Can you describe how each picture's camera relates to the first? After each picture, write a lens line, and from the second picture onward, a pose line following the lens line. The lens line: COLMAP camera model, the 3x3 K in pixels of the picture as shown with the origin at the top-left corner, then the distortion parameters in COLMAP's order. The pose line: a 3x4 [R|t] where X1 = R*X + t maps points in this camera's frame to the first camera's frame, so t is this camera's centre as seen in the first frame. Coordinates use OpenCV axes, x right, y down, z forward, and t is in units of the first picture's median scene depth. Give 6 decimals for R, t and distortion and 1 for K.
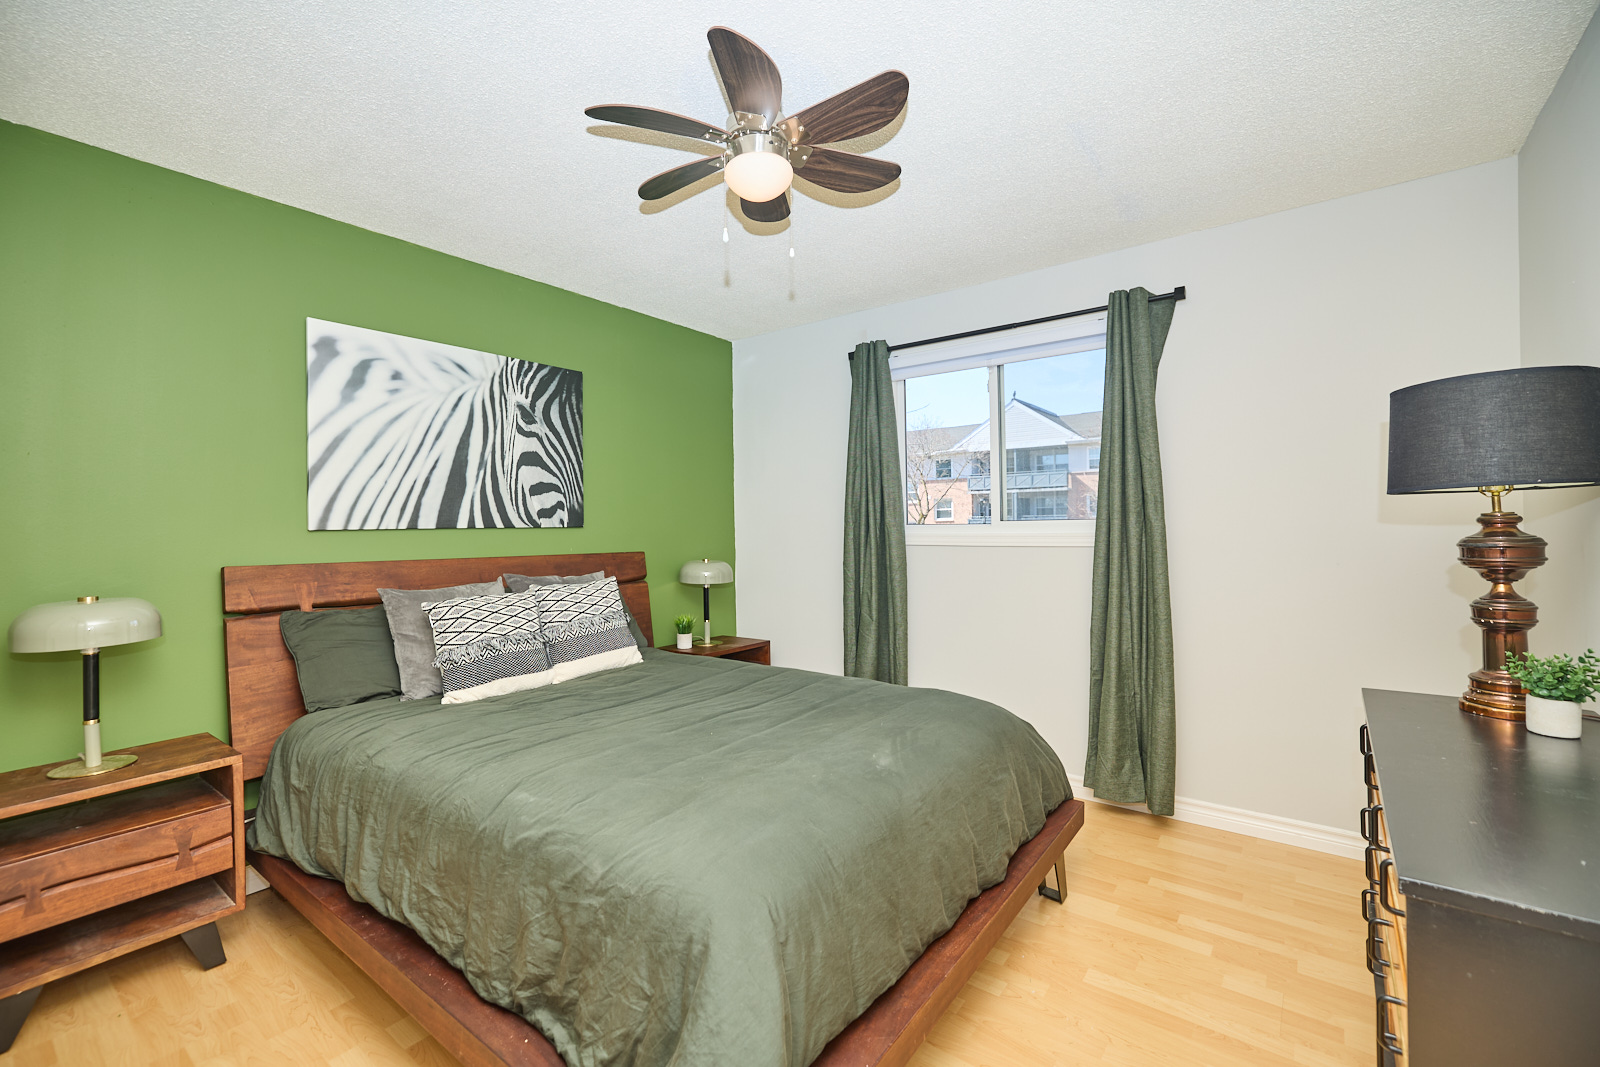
lens RADIAL K [[680.9, 0, 790.4], [0, 680.9, 528.3], [0, 0, 1]] dist [-0.001149, -0.000403]
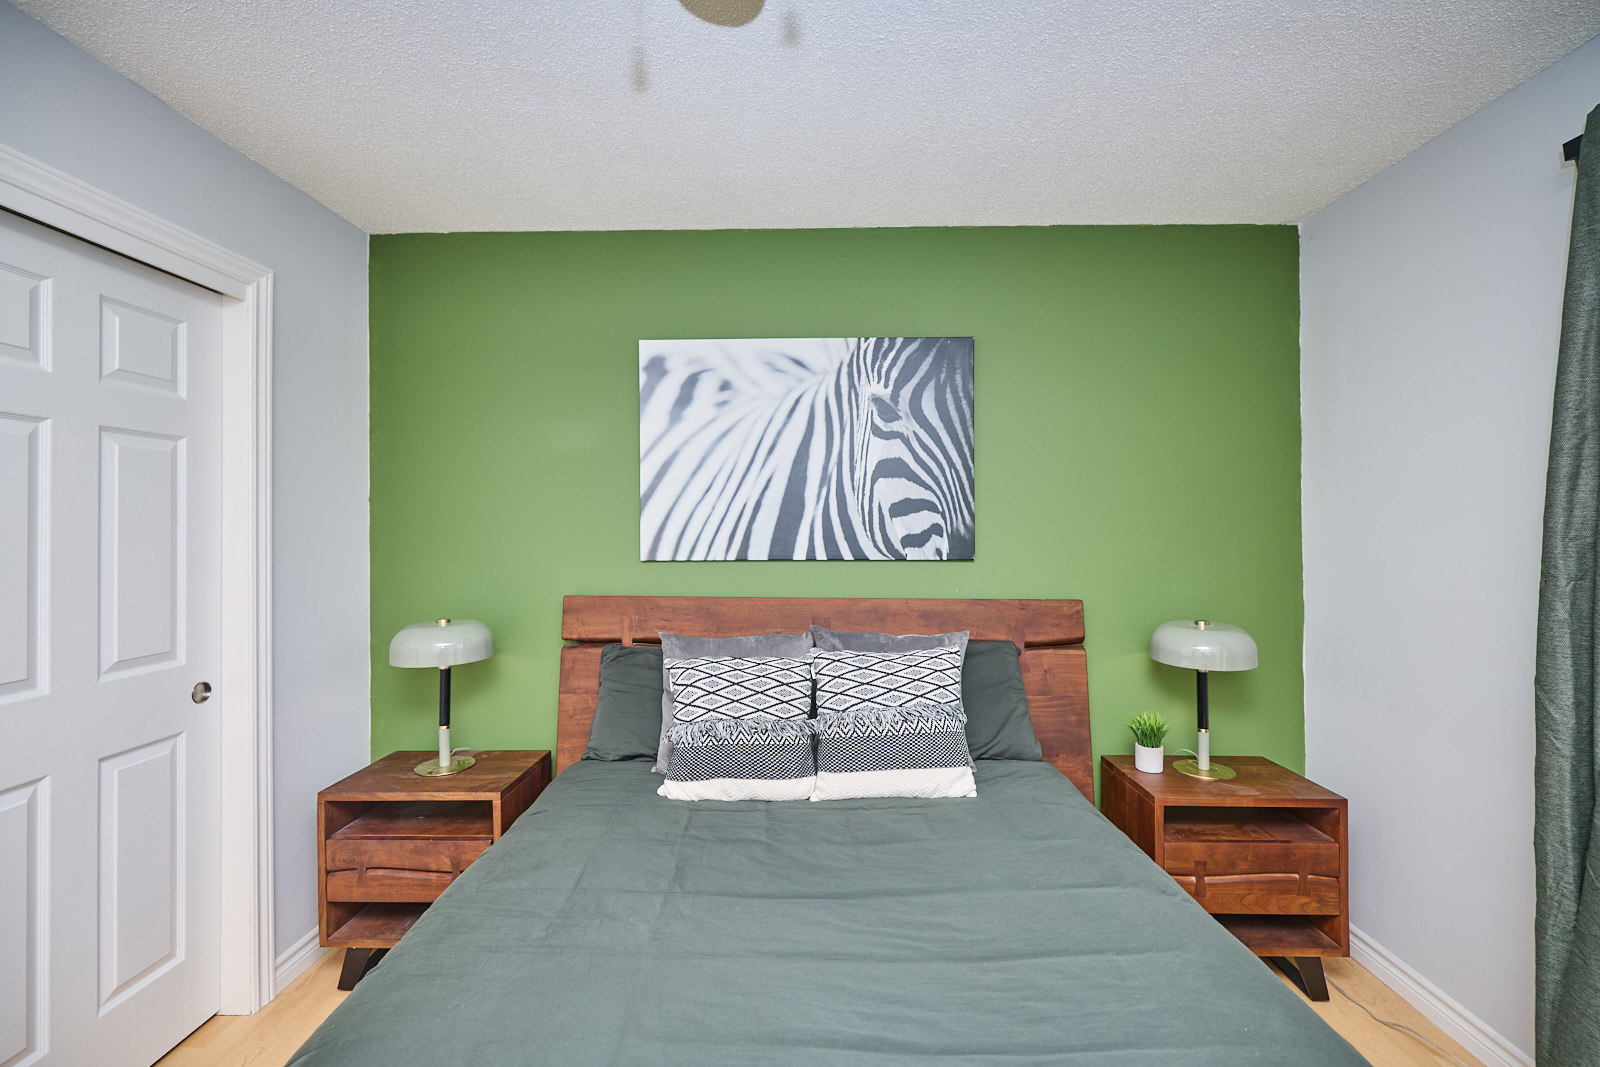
lens RADIAL K [[680.9, 0, 805.7], [0, 680.9, 524.5], [0, 0, 1]] dist [-0.001149, -0.000403]
pose [[0.594997, 0.008236, -0.803686, 0.172446], [-0.007941, 0.999959, 0.004368, -0.045473], [0.803689, 0.003783, 0.595038, 0.510752]]
